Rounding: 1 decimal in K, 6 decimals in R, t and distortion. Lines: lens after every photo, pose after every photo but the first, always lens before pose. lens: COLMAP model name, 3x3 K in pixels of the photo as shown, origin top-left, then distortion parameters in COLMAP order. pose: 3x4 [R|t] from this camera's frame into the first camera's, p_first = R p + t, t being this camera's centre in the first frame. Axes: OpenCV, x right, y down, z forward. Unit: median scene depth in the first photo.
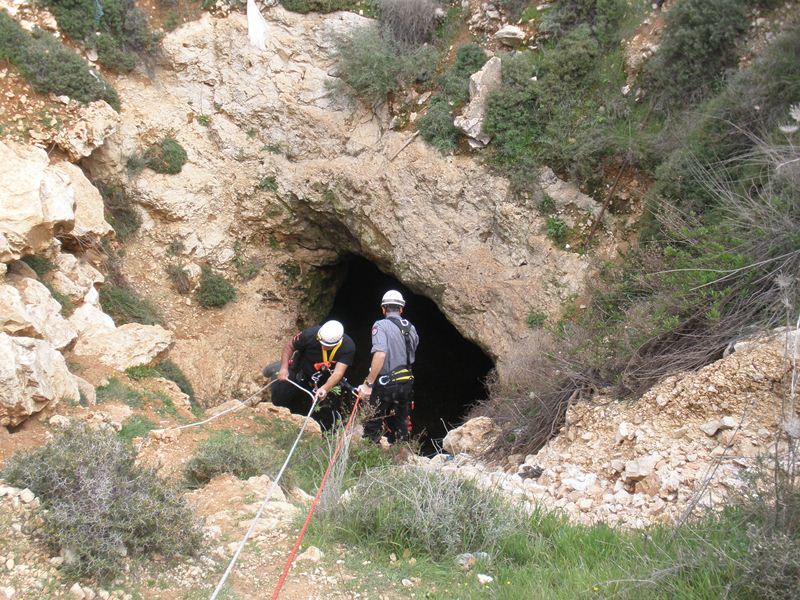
lens RADIAL K [[862.9, 0, 389.8], [0, 862.9, 278.2], [0, 0, 1]] dist [-0.312090, 0.404096]
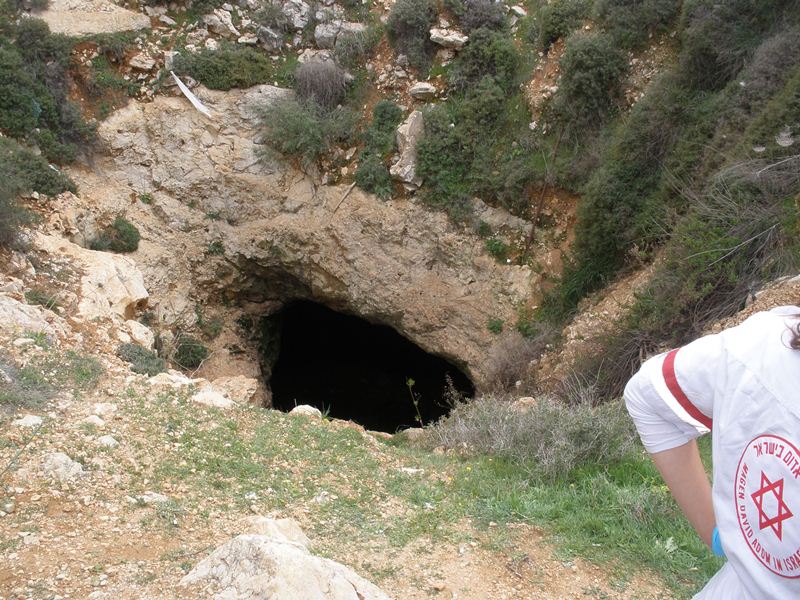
lens RADIAL K [[858.0, 0, 385.6], [0, 858.0, 285.3], [0, 0, 1]] dist [-0.307446, 0.374511]
pose [[0.961280, -0.155302, 0.227644, -0.201094], [0.164347, 0.986174, -0.021211, -0.005447], [-0.221202, 0.057803, 0.973513, -0.110101]]
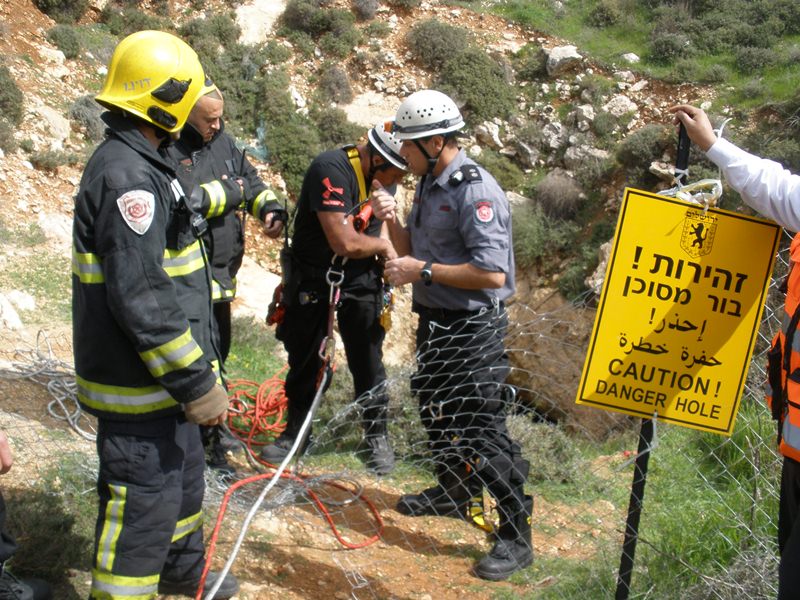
lens RADIAL K [[858.0, 0, 385.6], [0, 858.0, 285.3], [0, 0, 1]] dist [-0.307446, 0.374511]
pose [[0.975415, 0.068530, -0.209452, 0.045660], [-0.109002, 0.976049, -0.188271, 0.085175], [0.191534, 0.206473, 0.959523, -0.246197]]
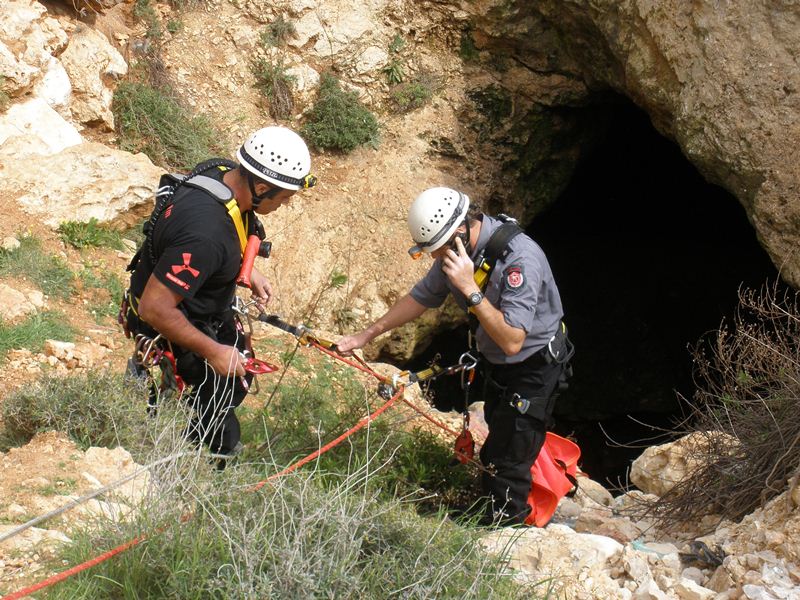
lens RADIAL K [[1563.3, 0, 369.7], [0, 1563.3, 299.2], [0, 0, 1]] dist [-0.153731, 0.554903]
pose [[0.956523, 0.167067, -0.239065, 0.067659], [-0.141990, 0.982731, 0.118652, 0.005445], [0.254760, -0.079548, 0.963727, 0.052647]]
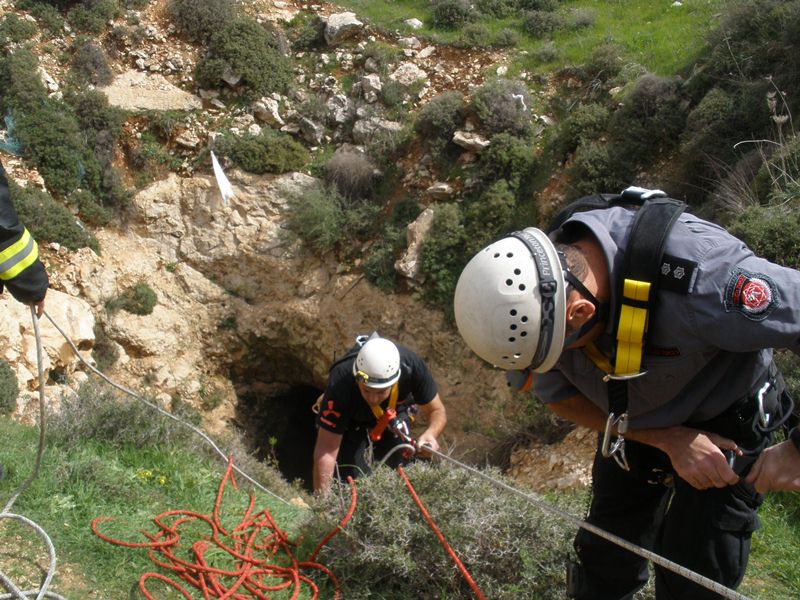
lens RADIAL K [[858.0, 0, 385.6], [0, 858.0, 285.3], [0, 0, 1]] dist [-0.307446, 0.374511]
pose [[0.995439, -0.014584, 0.094278, -0.044596], [0.031100, 0.983866, -0.176181, 0.047488], [-0.090187, 0.178310, 0.979833, -0.137854]]
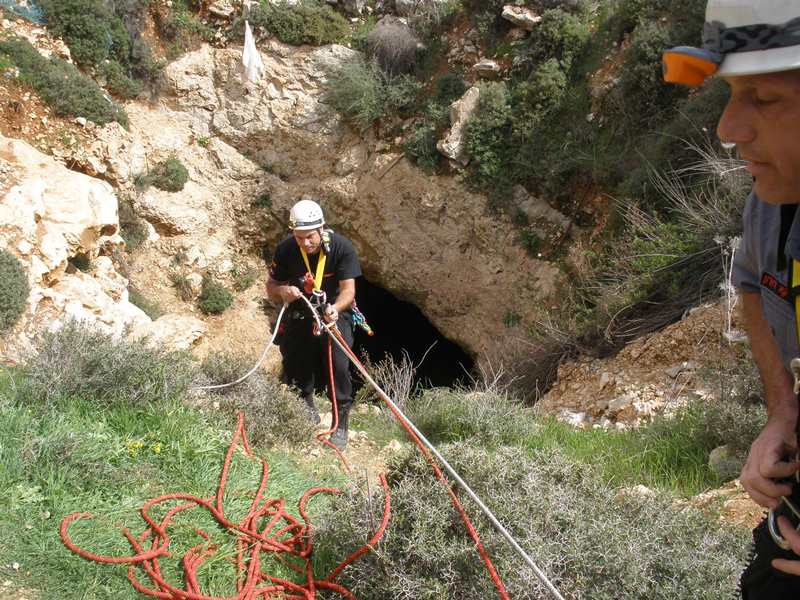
lens RADIAL K [[858.0, 0, 385.6], [0, 858.0, 285.3], [0, 0, 1]] dist [-0.307446, 0.374511]
pose [[0.998750, 0.001191, 0.049977, -0.043137], [0.000030, 0.999702, -0.024425, 0.025357], [-0.049991, 0.024396, 0.998452, -0.095216]]
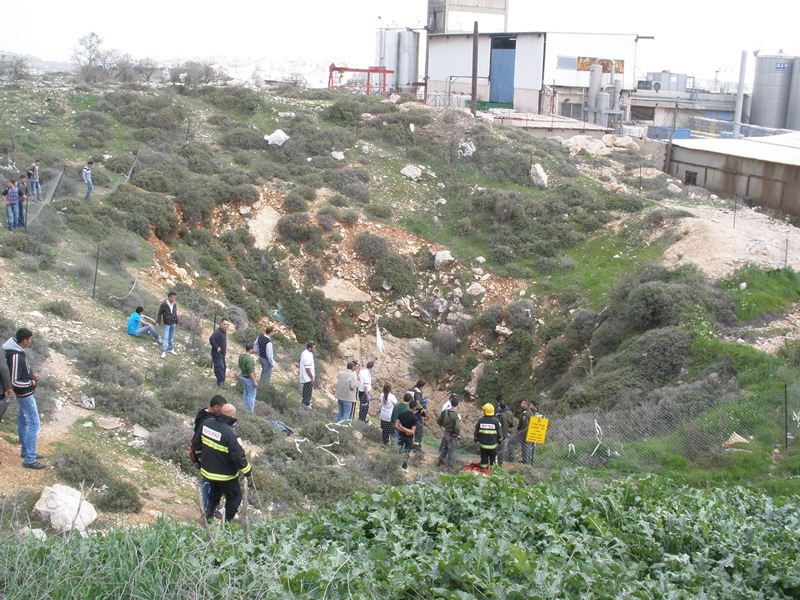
lens RADIAL K [[858.0, 0, 385.6], [0, 858.0, 285.3], [0, 0, 1]] dist [-0.307446, 0.374511]
pose [[0.999014, 0.041304, 0.016265, -0.198847], [-0.035348, 0.961824, -0.271375, 0.203303], [-0.026853, 0.270533, 0.962336, -1.409593]]
